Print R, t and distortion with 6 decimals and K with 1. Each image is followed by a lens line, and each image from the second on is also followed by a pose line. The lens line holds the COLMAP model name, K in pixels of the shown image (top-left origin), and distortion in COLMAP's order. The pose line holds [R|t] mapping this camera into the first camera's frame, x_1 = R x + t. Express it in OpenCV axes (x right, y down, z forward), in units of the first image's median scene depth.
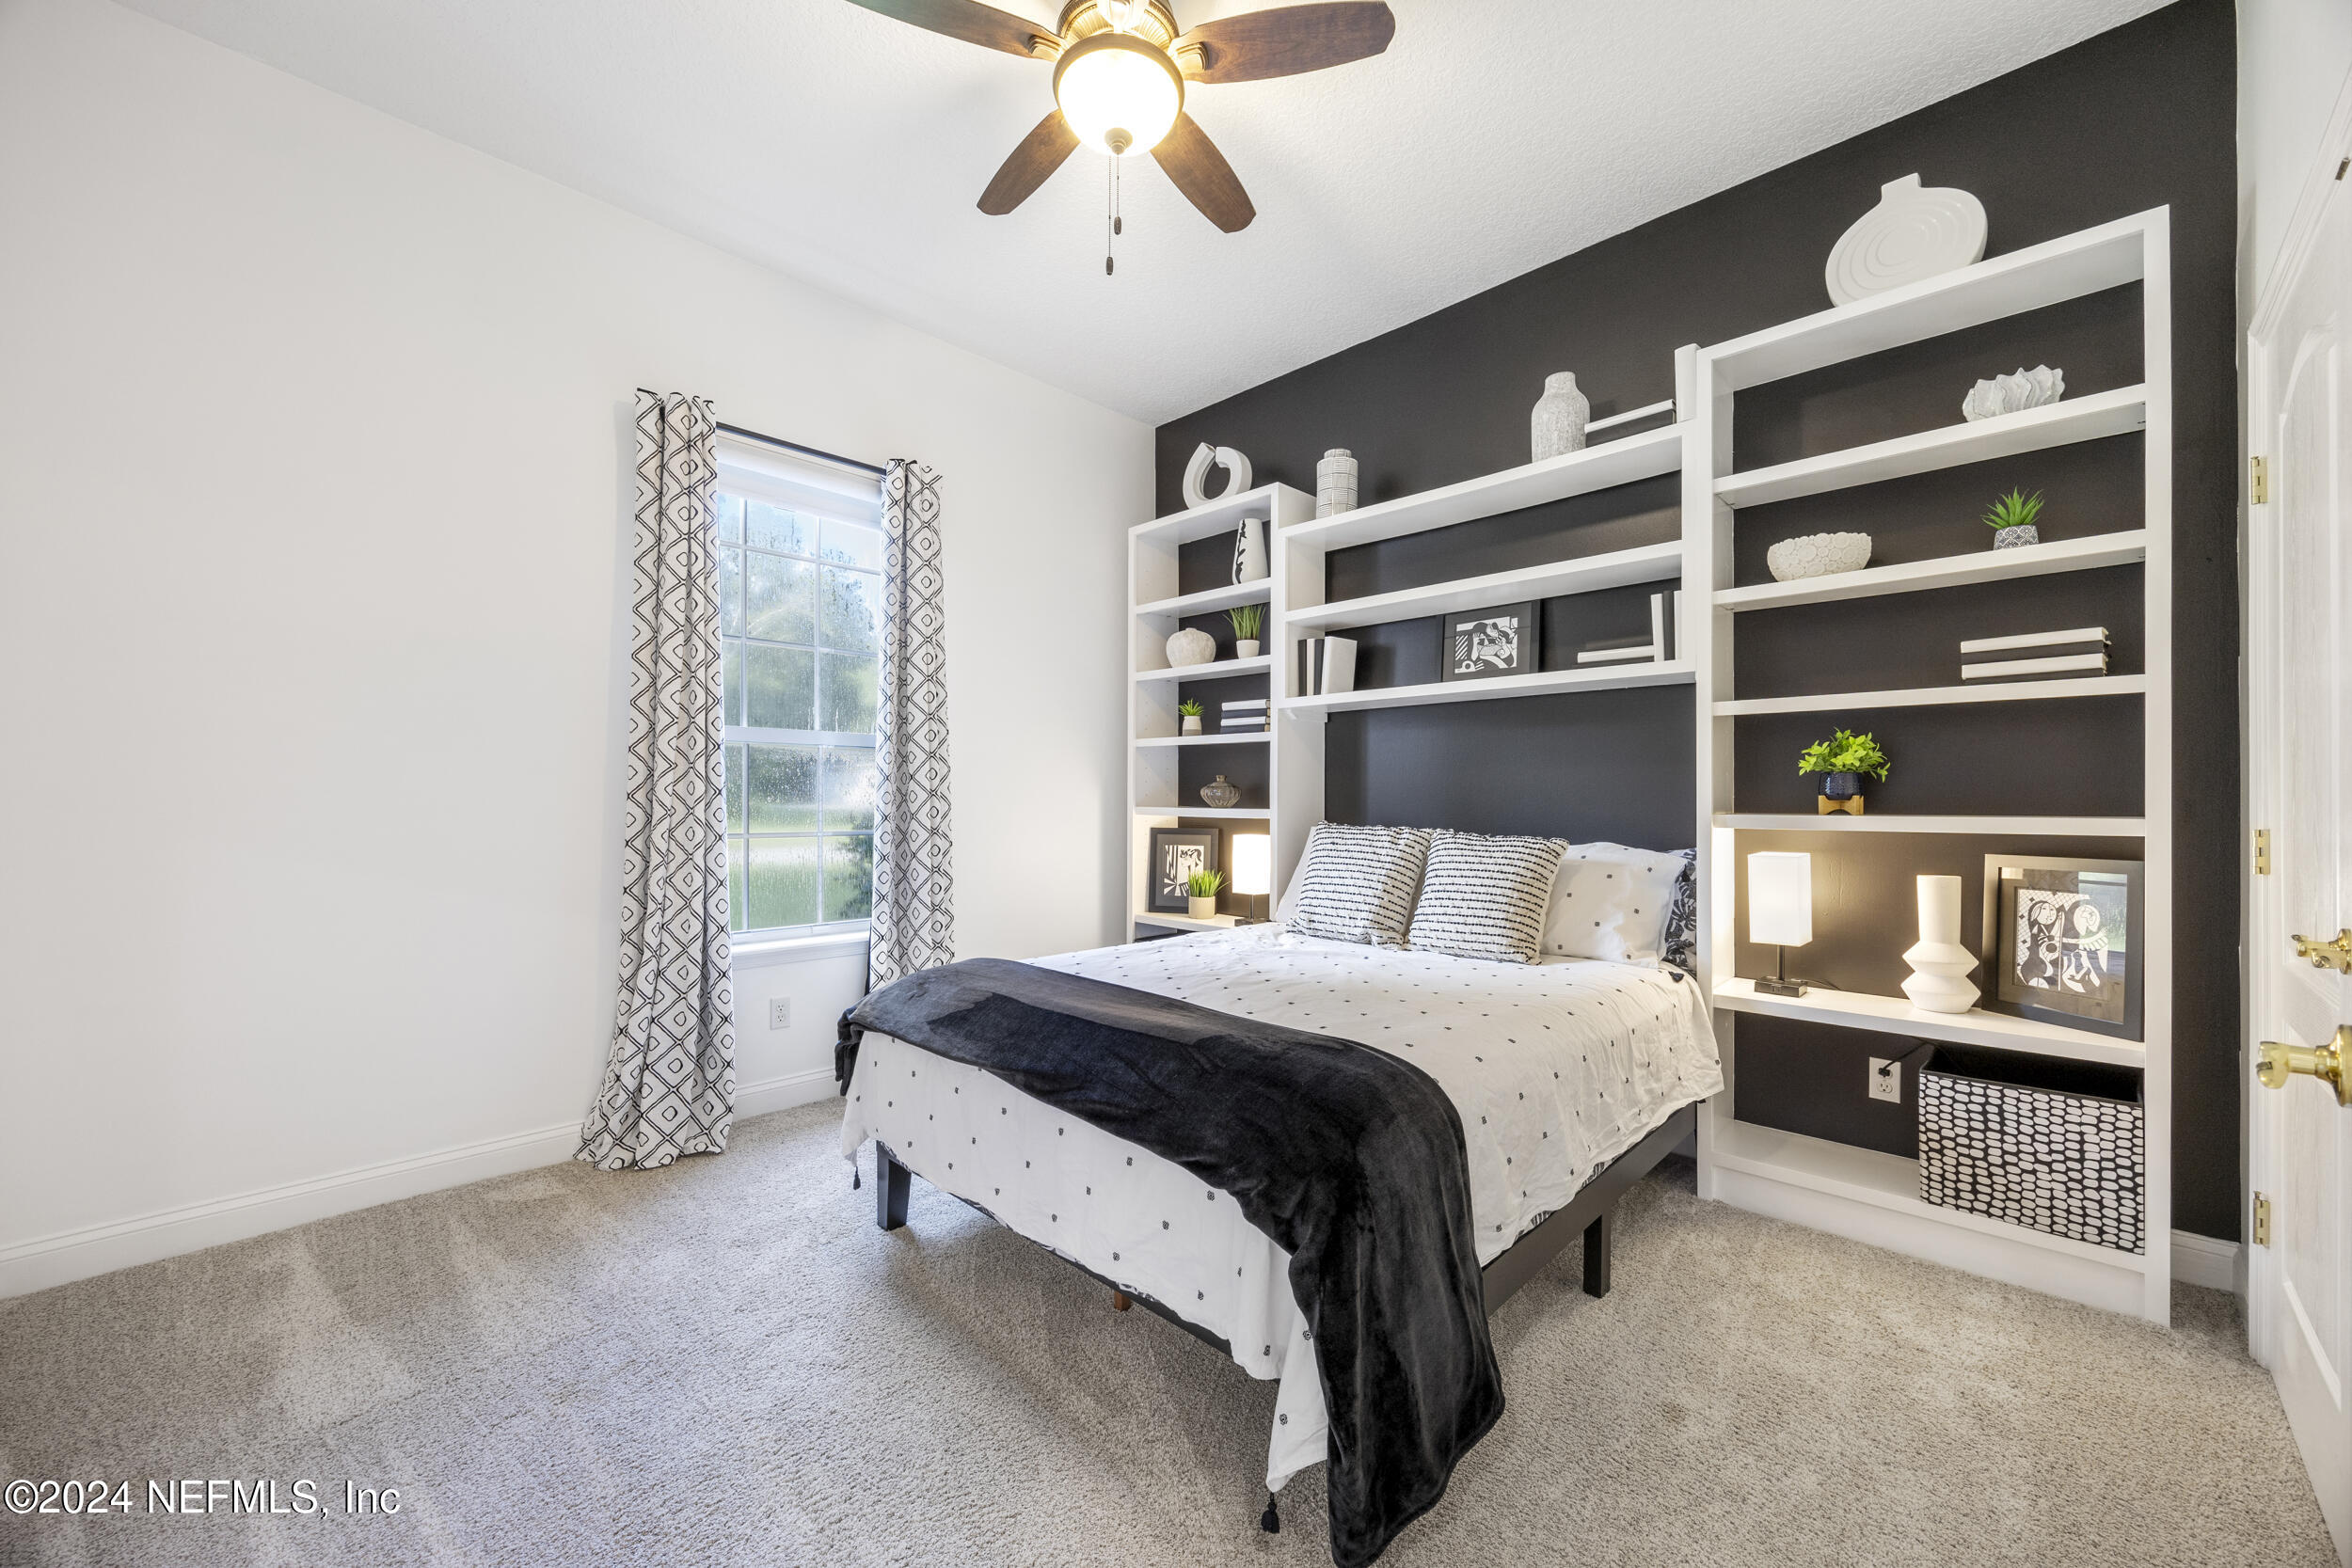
lens RADIAL K [[892.2, 0, 1191.2], [0, 892.2, 791.9], [0, 0, 1]] dist [-0.001759, -0.000002]
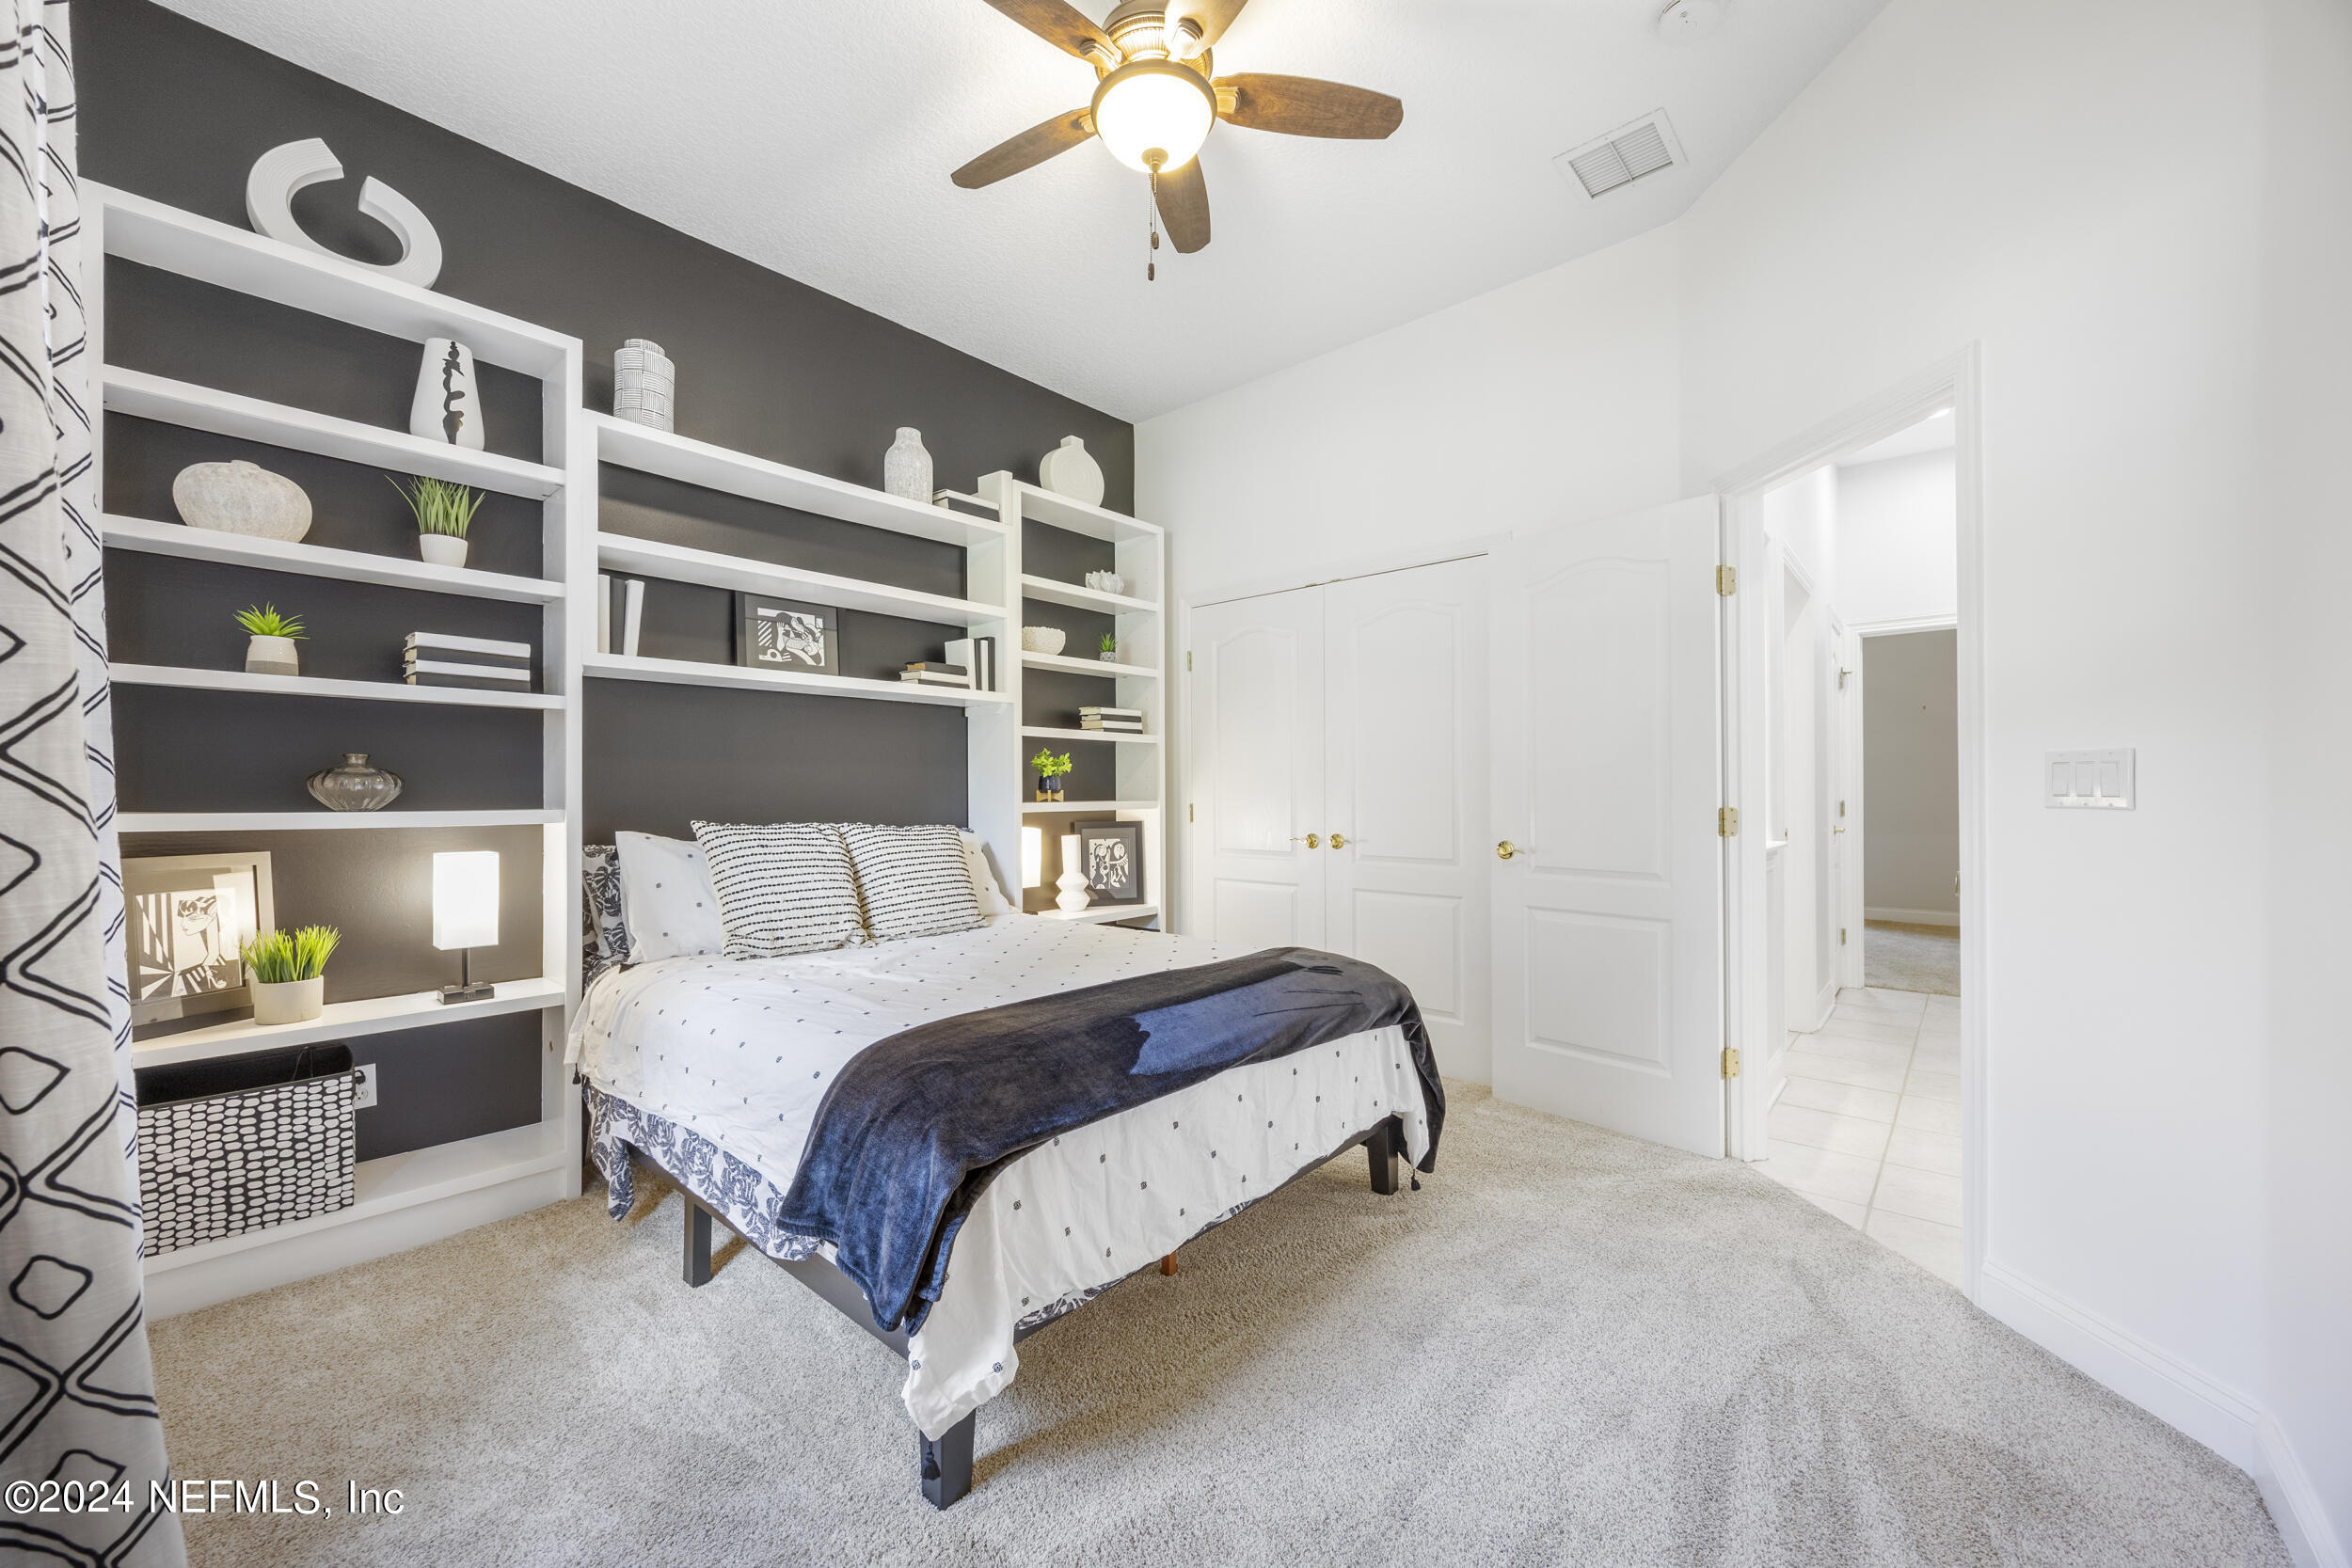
lens RADIAL K [[892.2, 0, 1180.2], [0, 892.2, 785.2], [0, 0, 1]] dist [-0.001759, -0.000002]
pose [[-0.044752, 0.005076, 0.998985, -0.683072], [-0.005294, 0.999972, -0.005319, 0.001852], [-0.998984, -0.005527, -0.044724, 0.620060]]
